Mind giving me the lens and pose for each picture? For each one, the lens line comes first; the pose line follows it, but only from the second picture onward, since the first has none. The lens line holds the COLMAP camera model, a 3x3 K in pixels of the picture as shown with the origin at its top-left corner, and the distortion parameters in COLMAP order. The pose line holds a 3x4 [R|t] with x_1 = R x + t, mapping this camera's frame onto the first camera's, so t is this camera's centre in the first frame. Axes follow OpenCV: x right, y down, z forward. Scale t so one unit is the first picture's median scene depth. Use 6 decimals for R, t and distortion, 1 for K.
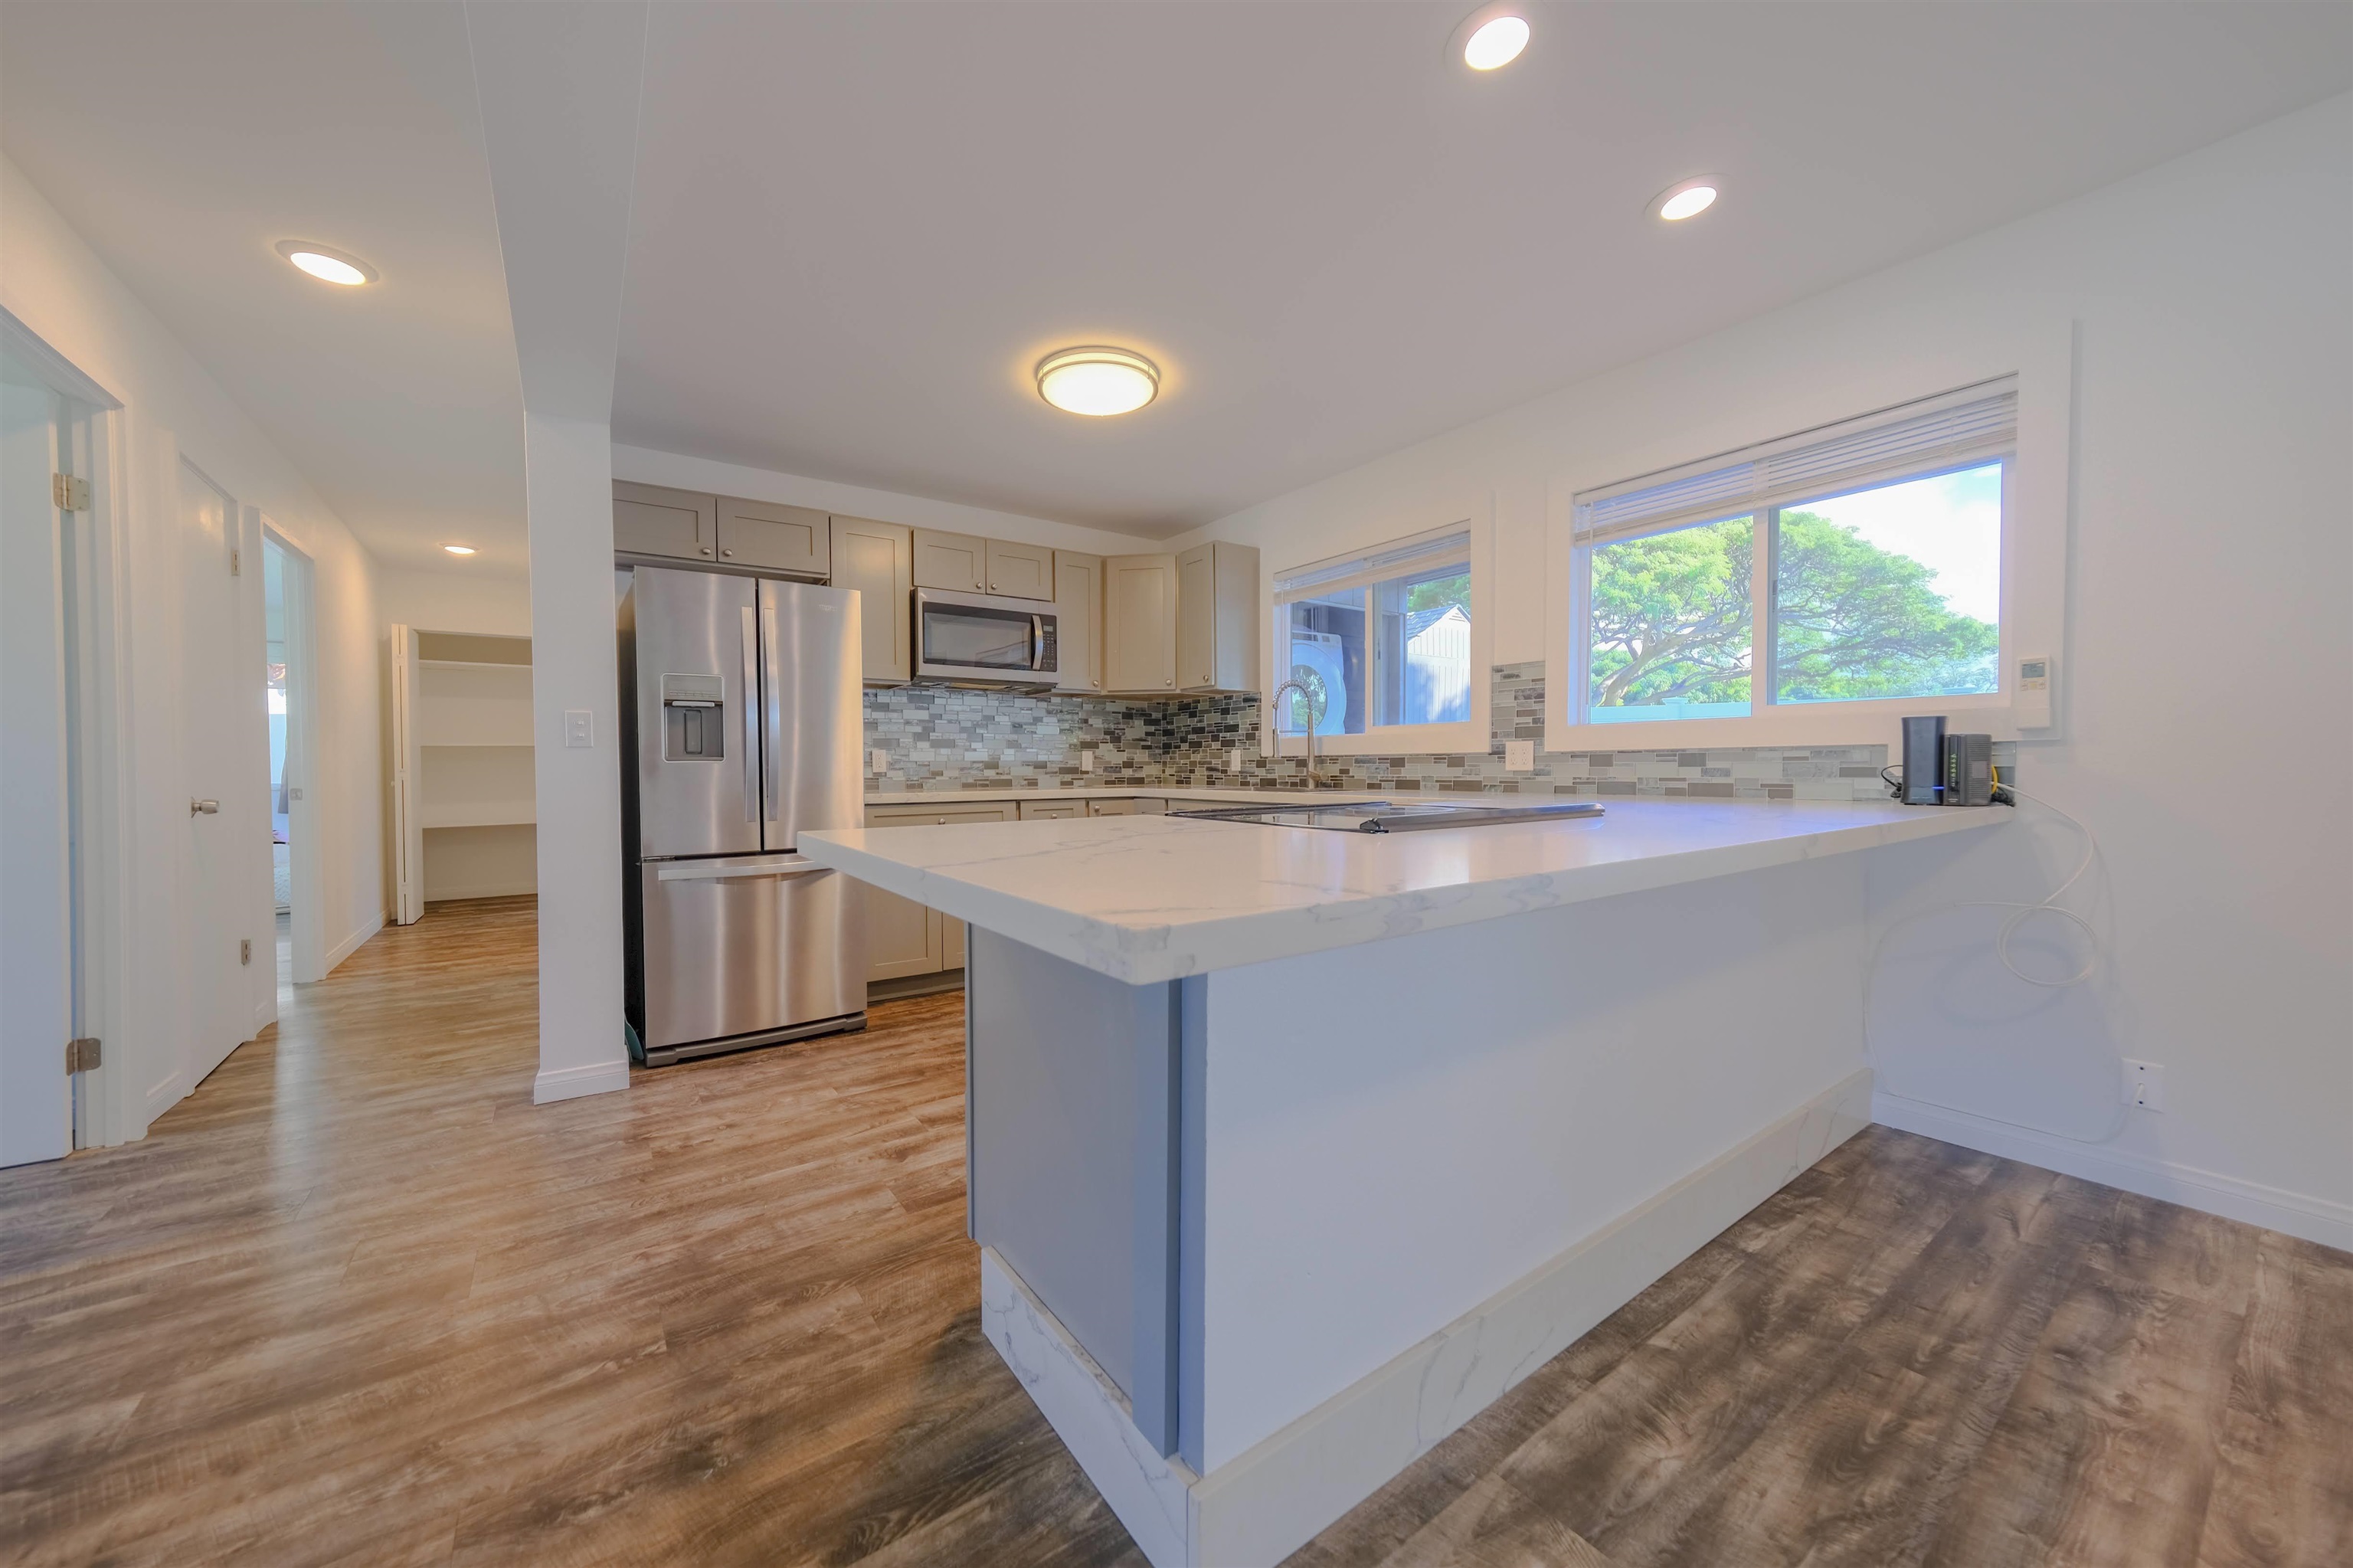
lens RADIAL K [[839.2, 0, 1150.3], [0, 839.2, 785.8], [0, 0, 1]] dist [-0.009327, 0.005138]
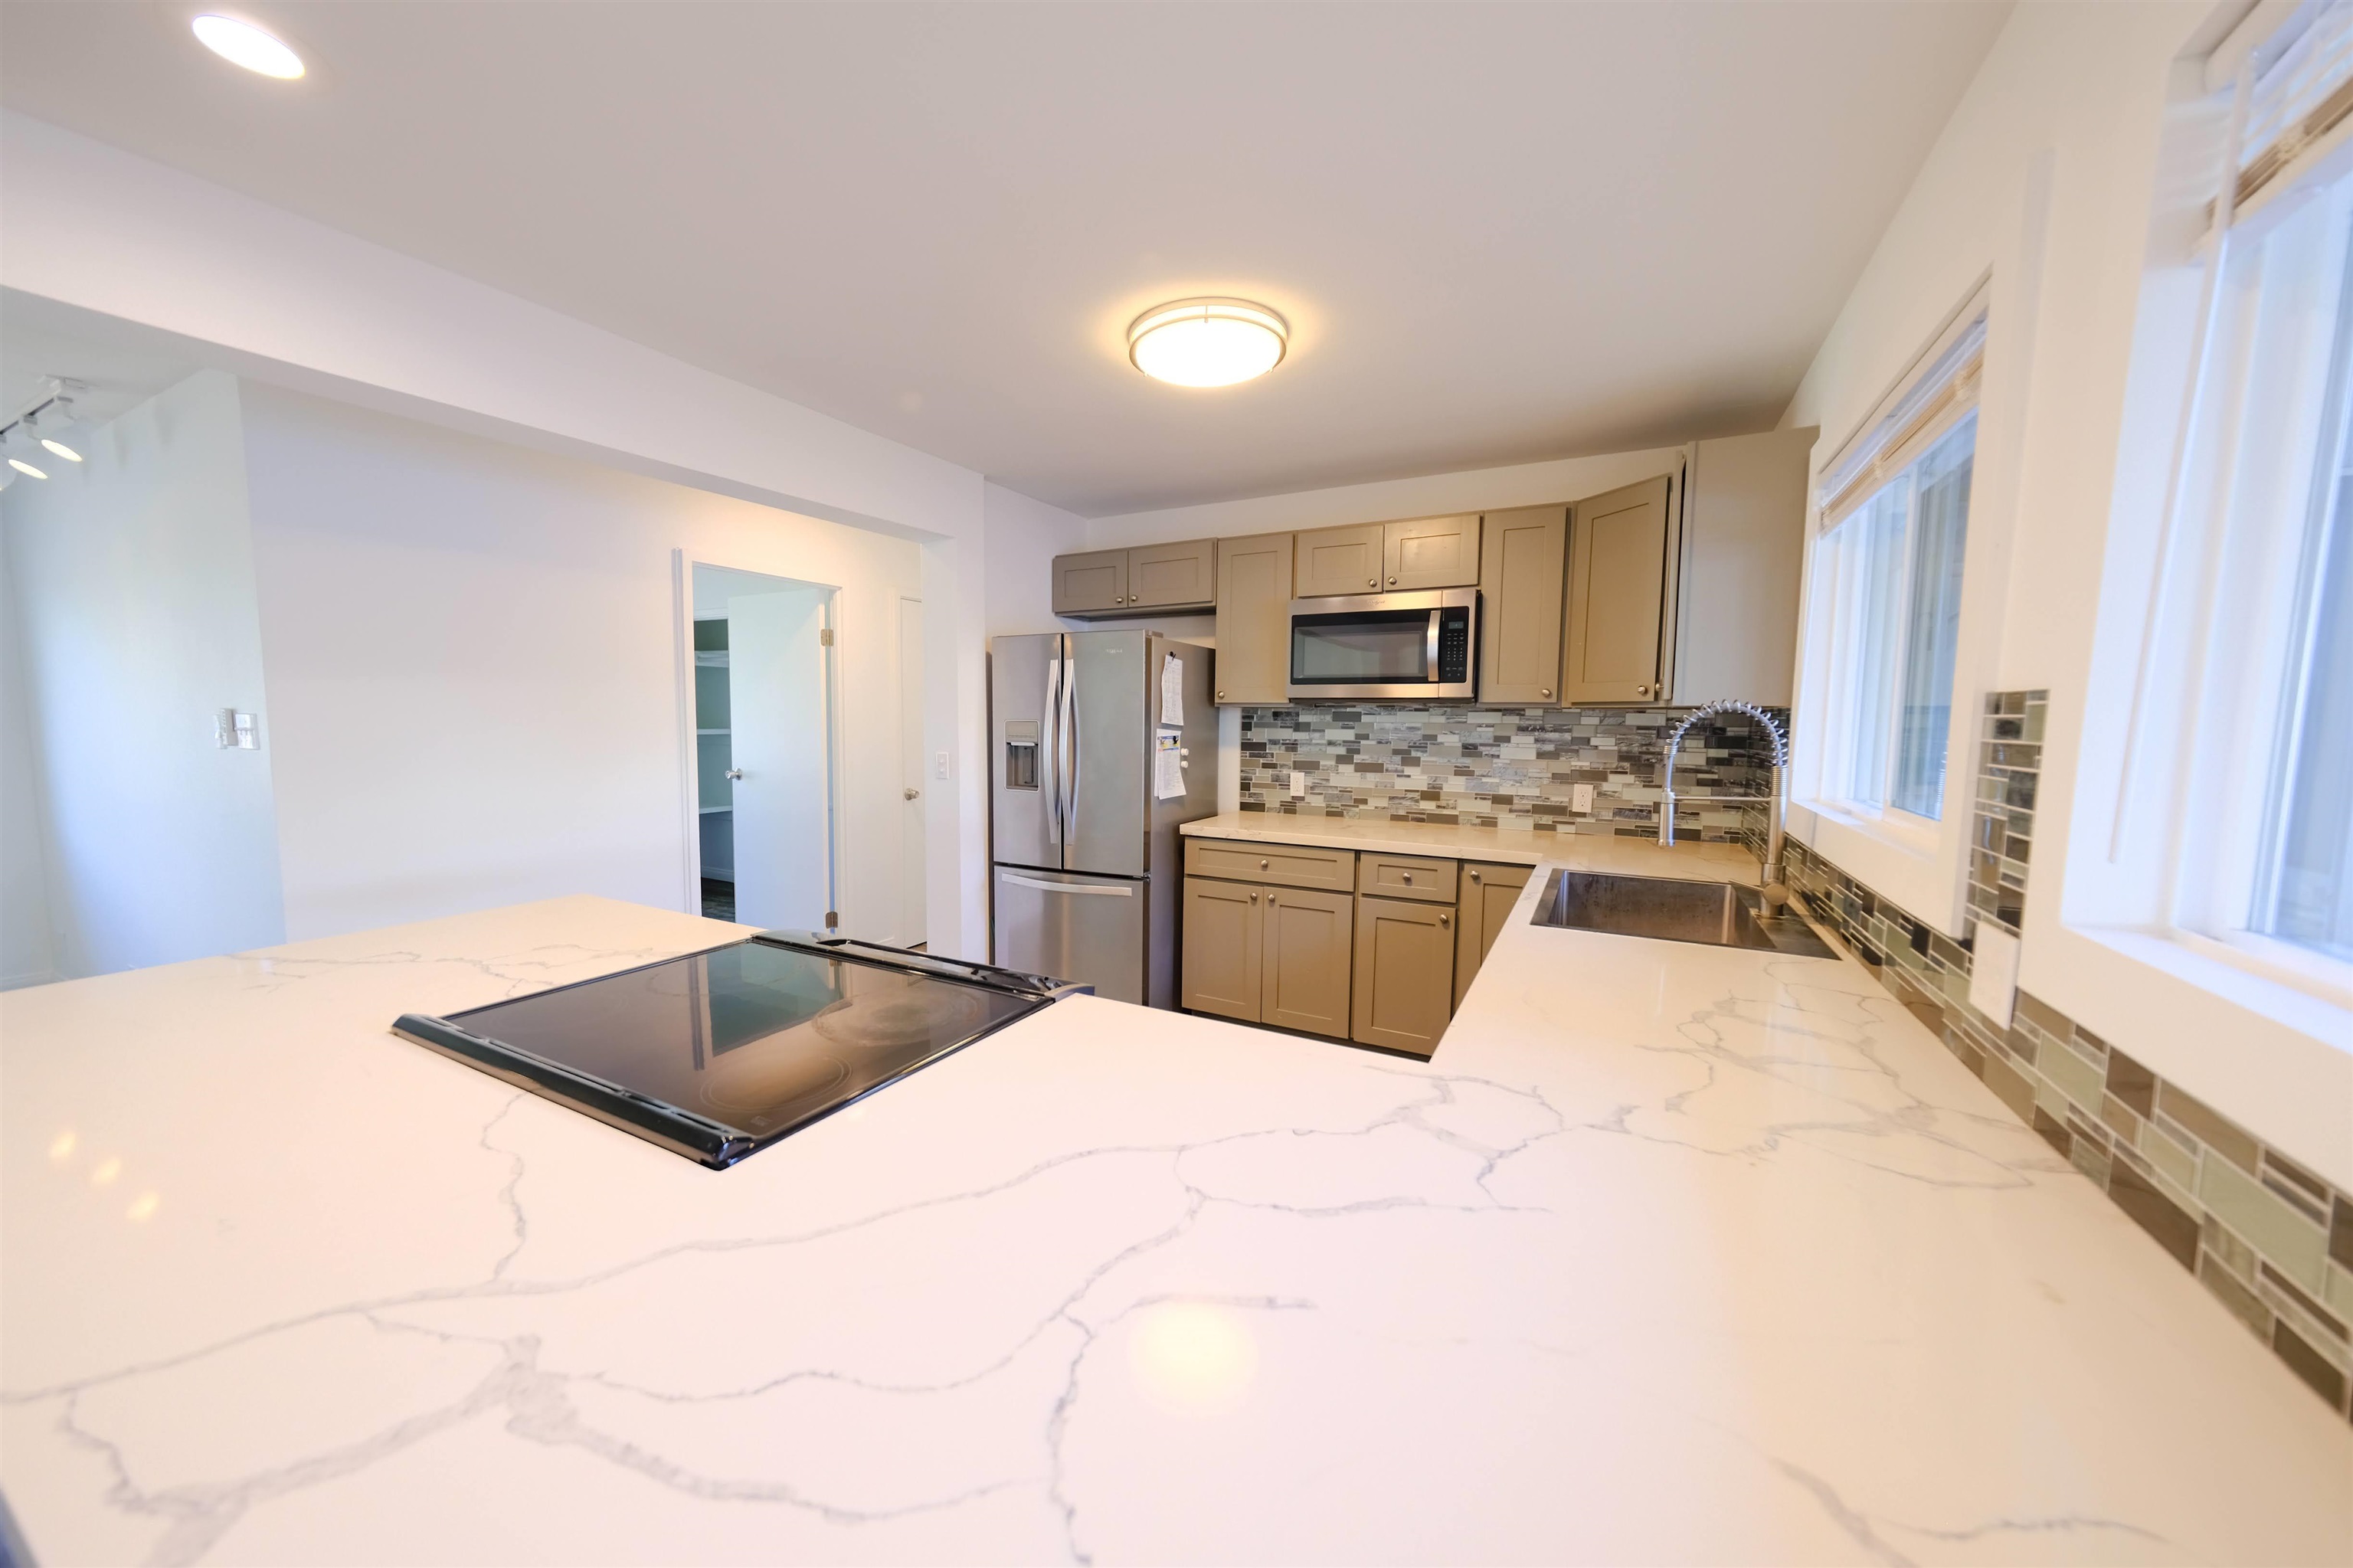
lens RADIAL K [[839.2, 0, 1150.3], [0, 839.2, 785.8], [0, 0, 1]] dist [-0.009327, 0.005138]
pose [[0.440160, 0.084421, -0.893942, 0.428283], [-0.031604, 0.996410, 0.078537, -0.092074], [0.897363, -0.006317, 0.441248, 0.410775]]
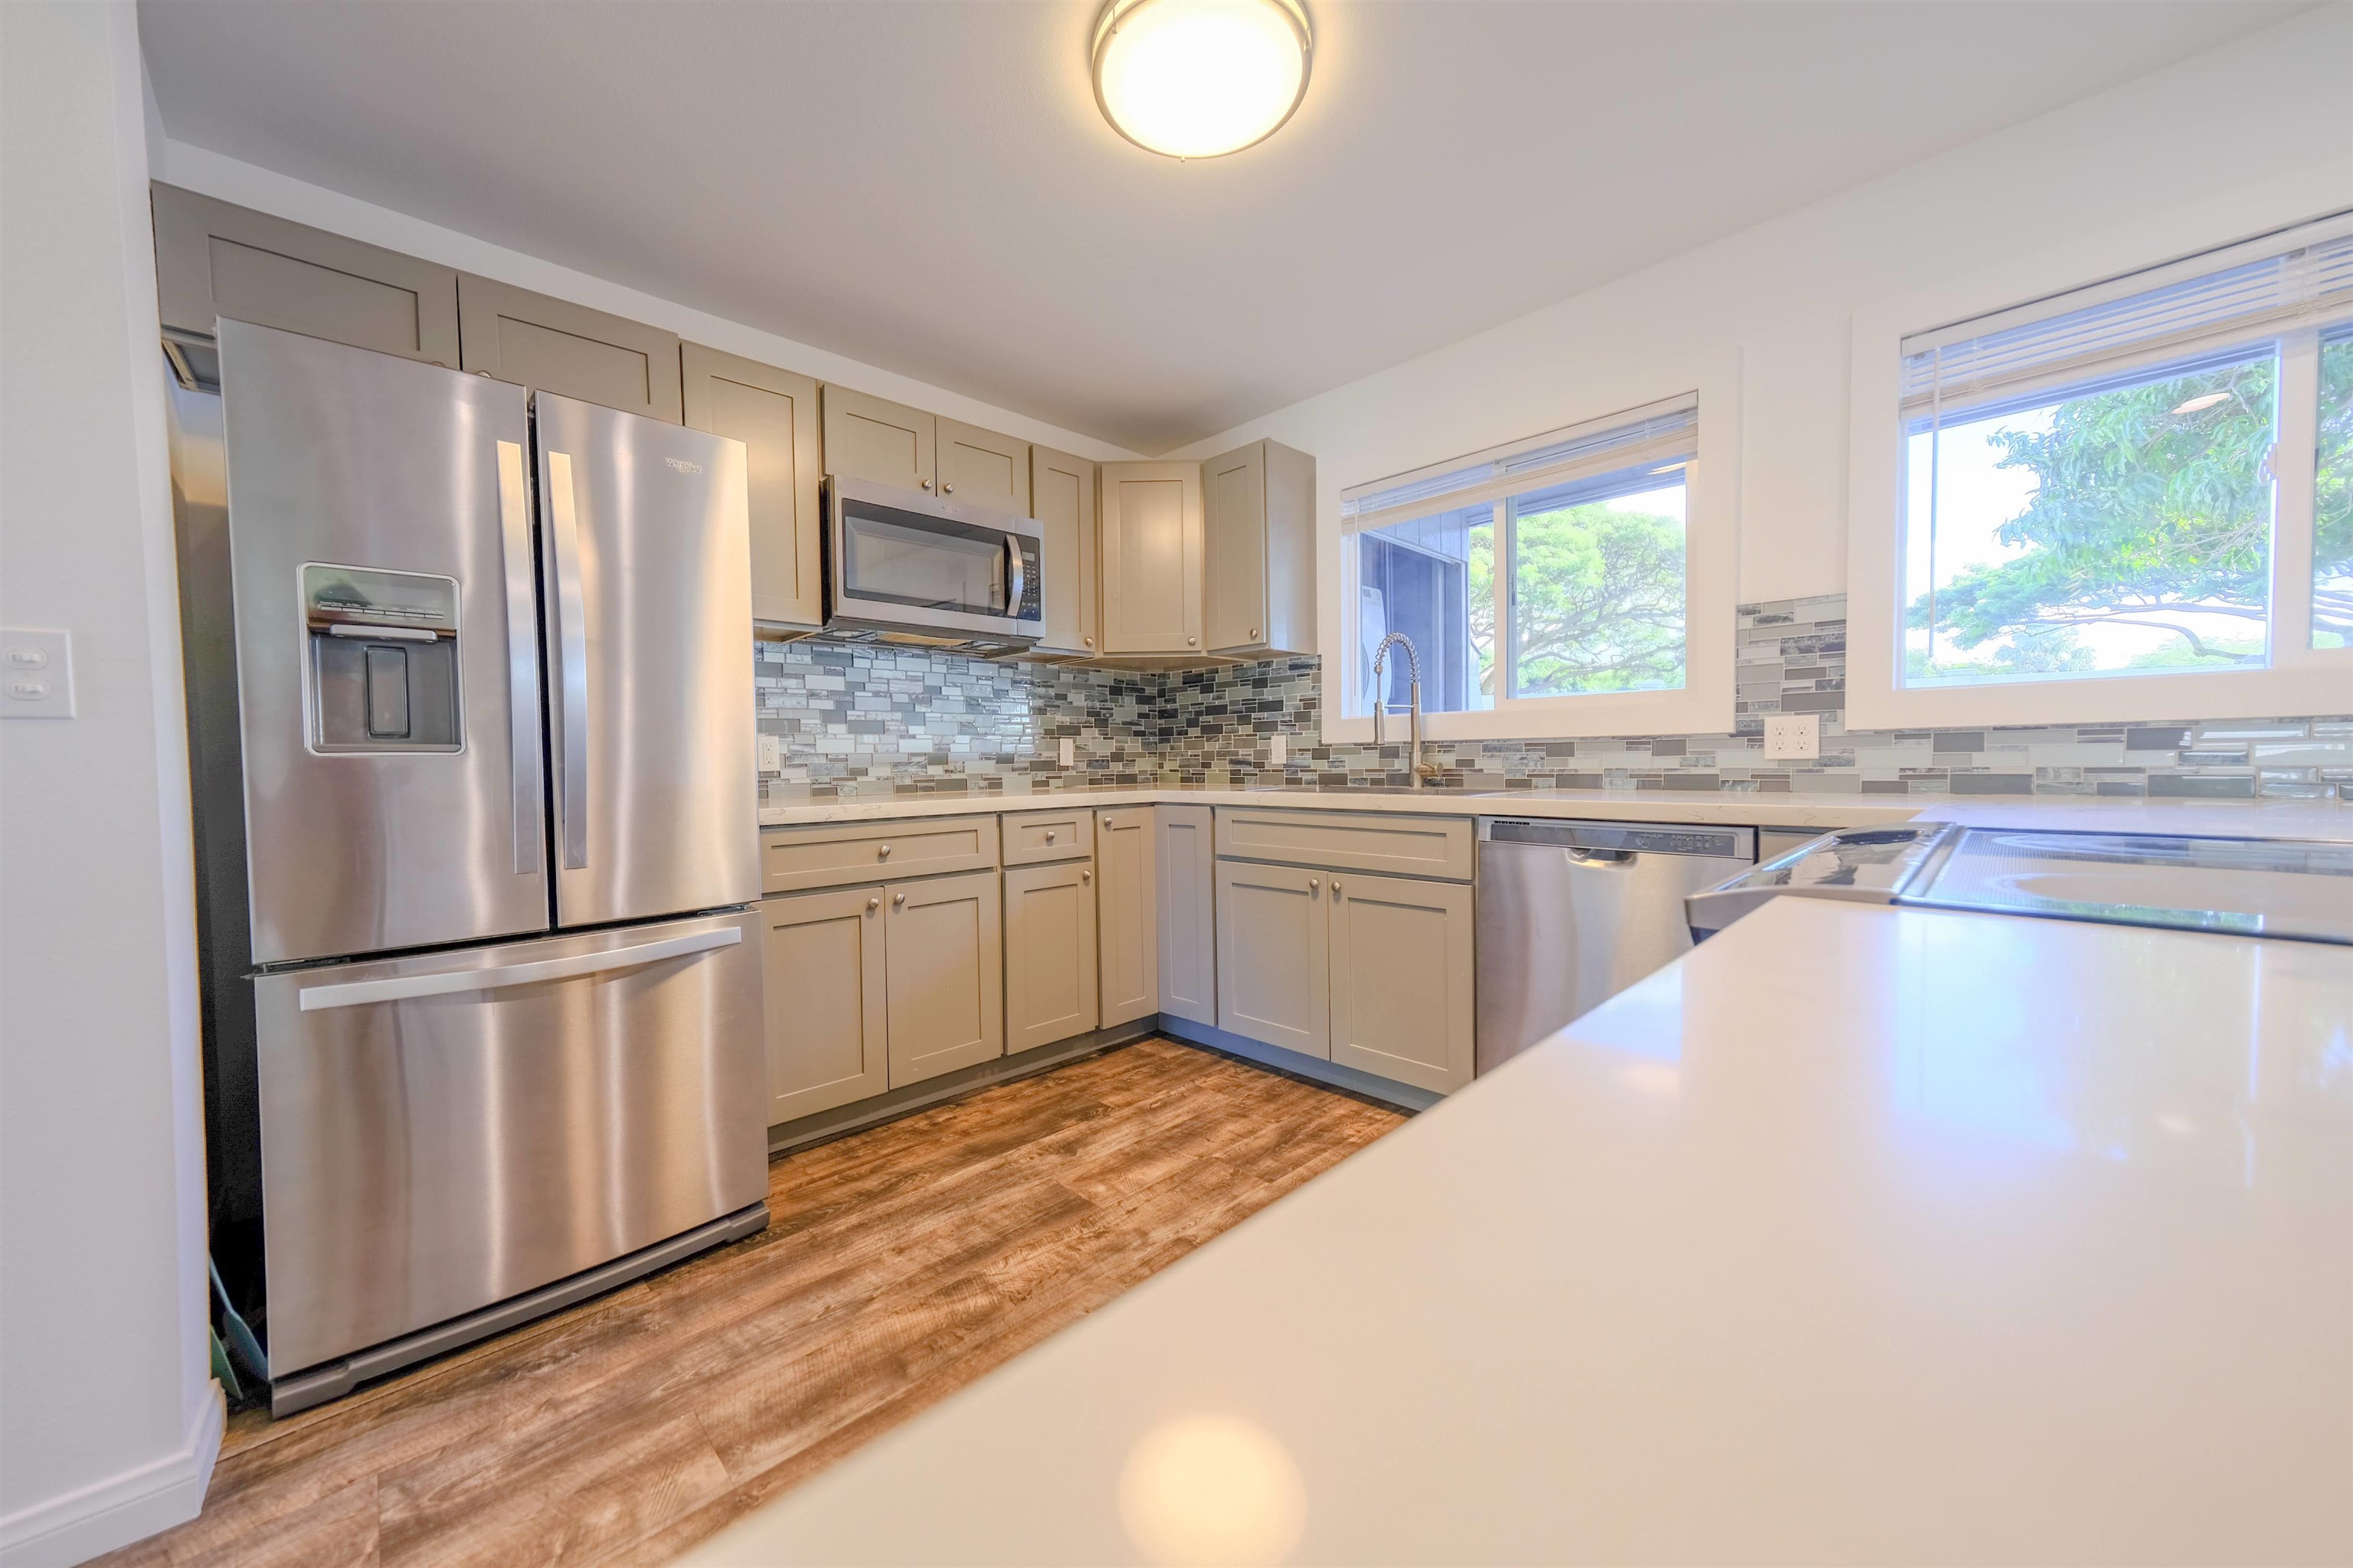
lens RADIAL K [[839.2, 0, 1150.3], [0, 839.2, 785.8], [0, 0, 1]] dist [-0.009327, 0.005138]
pose [[0.988877, -0.013036, 0.148162, -0.122899], [0.012021, 0.999898, 0.007741, -0.006046], [-0.148248, -0.005873, 0.988933, 0.305265]]
